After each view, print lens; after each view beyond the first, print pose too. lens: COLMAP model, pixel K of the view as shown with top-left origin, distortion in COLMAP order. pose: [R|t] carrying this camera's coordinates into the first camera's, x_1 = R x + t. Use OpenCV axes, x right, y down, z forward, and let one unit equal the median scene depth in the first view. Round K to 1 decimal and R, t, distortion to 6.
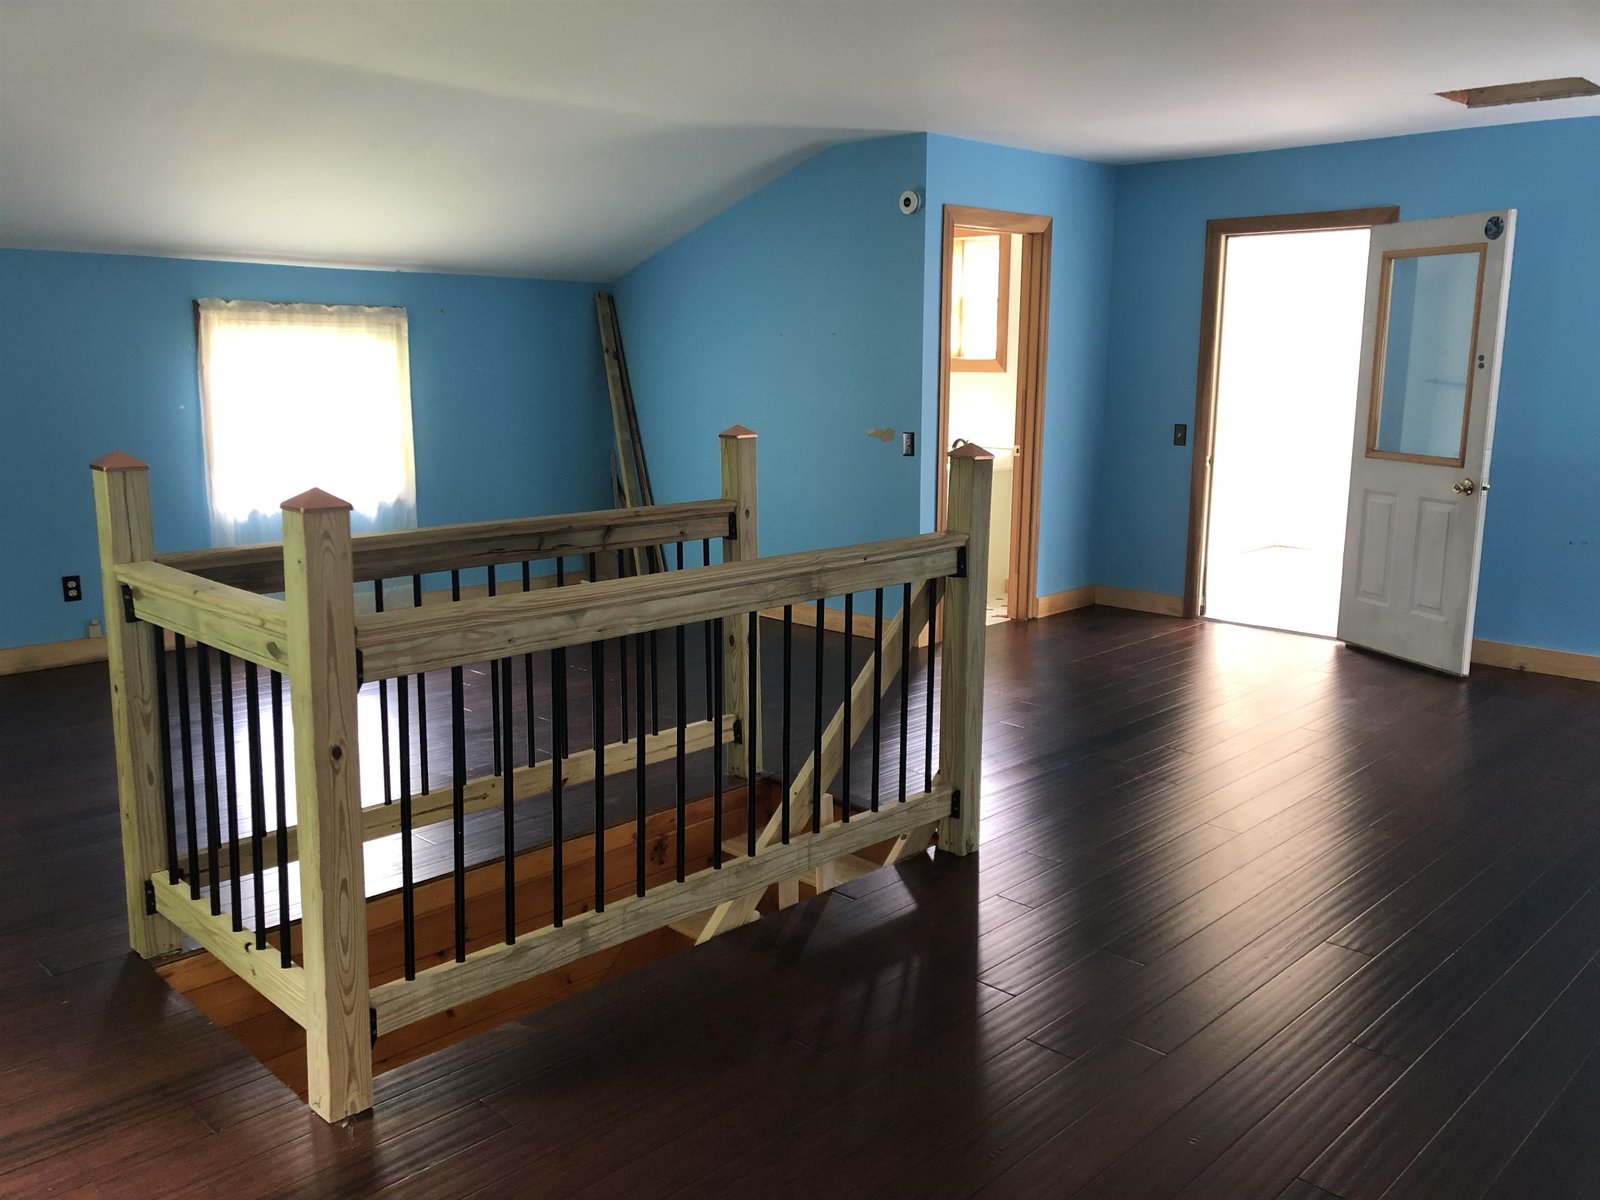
lens RADIAL K [[1316.1, 0, 803.9], [0, 1316.1, 616.1], [0, 0, 1]] dist [0.014531, -0.013790]
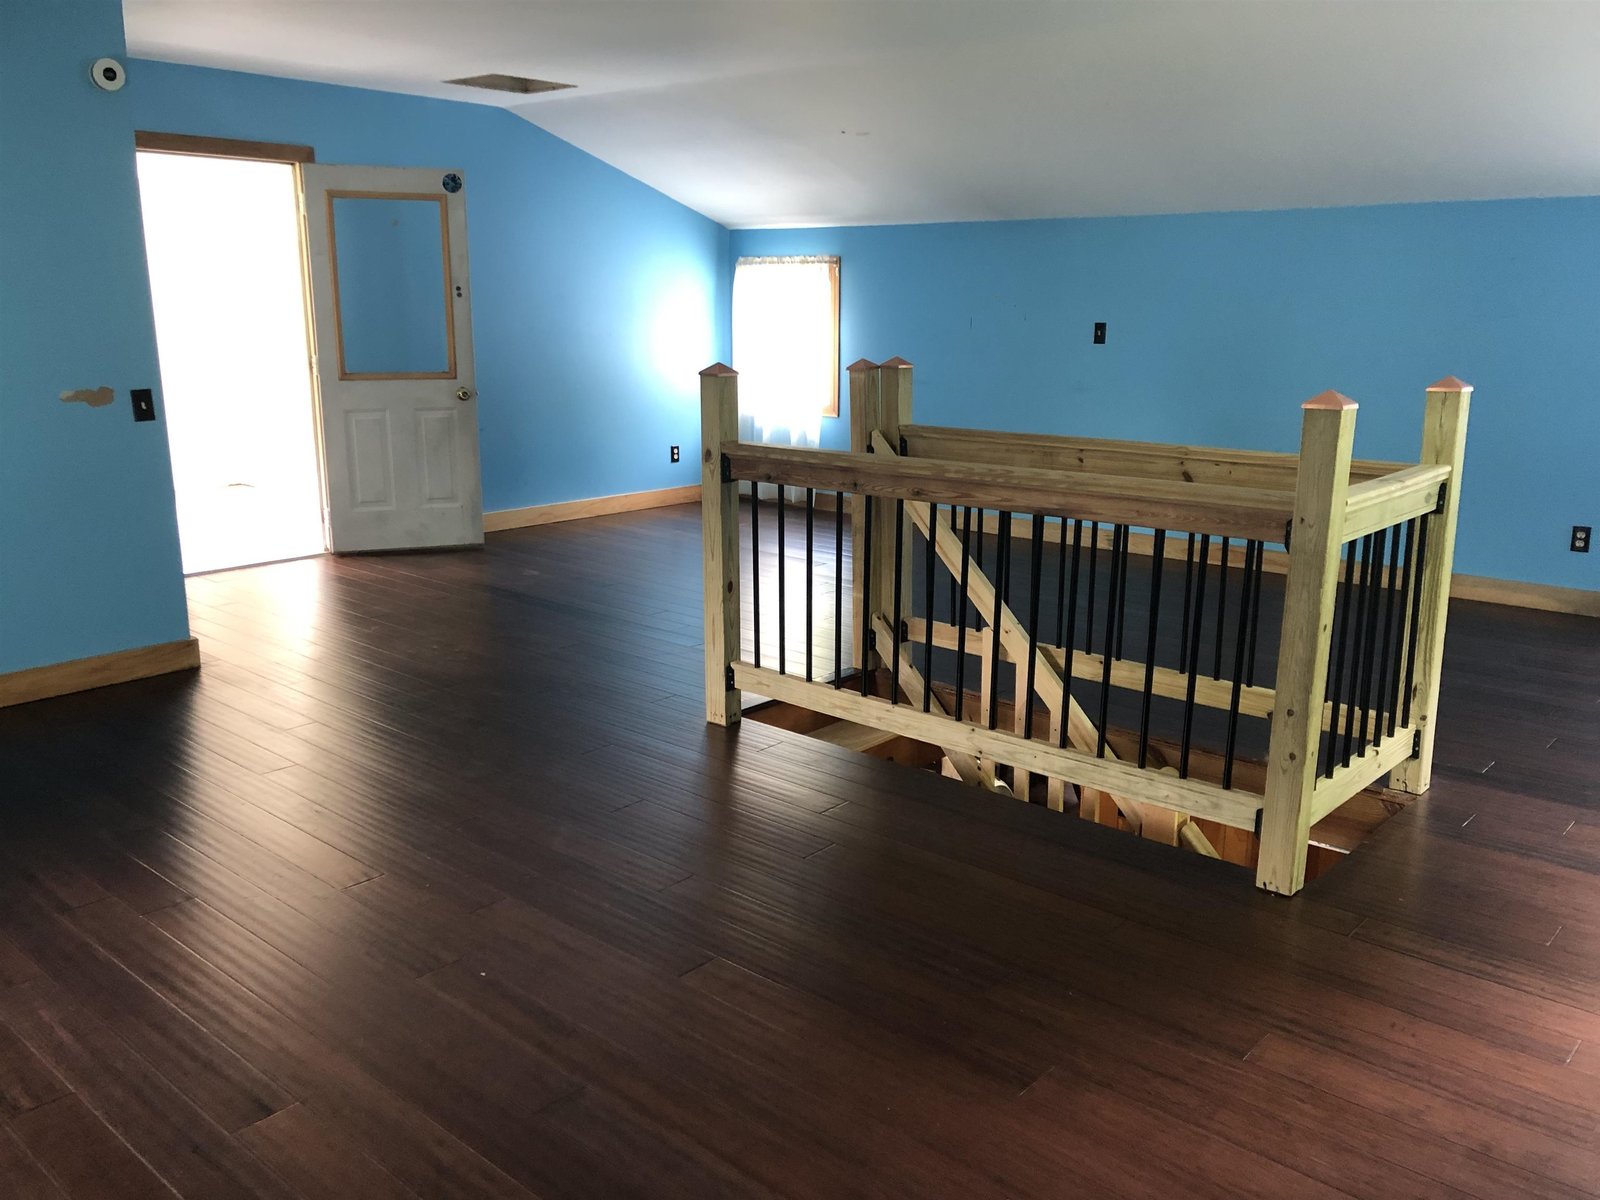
lens RADIAL K [[1316.1, 0, 803.9], [0, 1316.1, 616.1], [0, 0, 1]] dist [0.014531, -0.013790]
pose [[-0.020690, -0.243702, 0.969629, -0.684658], [0.189617, 0.951278, 0.243136, -0.127147], [-0.981640, 0.188889, 0.026528, 0.630571]]
